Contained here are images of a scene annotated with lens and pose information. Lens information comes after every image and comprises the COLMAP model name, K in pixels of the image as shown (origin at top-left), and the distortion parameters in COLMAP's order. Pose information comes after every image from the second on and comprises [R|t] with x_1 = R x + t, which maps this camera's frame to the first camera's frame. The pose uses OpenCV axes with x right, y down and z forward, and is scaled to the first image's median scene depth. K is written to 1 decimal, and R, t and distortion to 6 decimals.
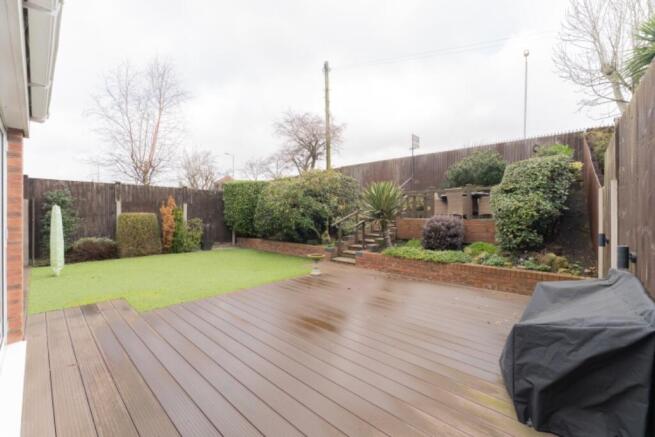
lens RADIAL K [[269.6, 0, 329.1], [0, 269.6, 215.7], [0, 0, 1]] dist [0.000986, -0.000498]
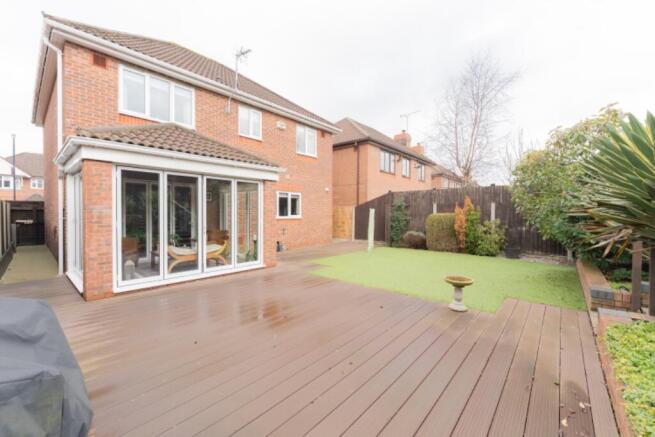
lens RADIAL K [[269.6, 0, 329.3], [0, 269.6, 217.1], [0, 0, 1]] dist [0.000986, -0.000498]
pose [[0.026781, 0.006599, -0.999620, 0.417838], [-0.015142, 0.999866, 0.006195, 0.006155], [0.999527, 0.014970, 0.026878, 0.488459]]
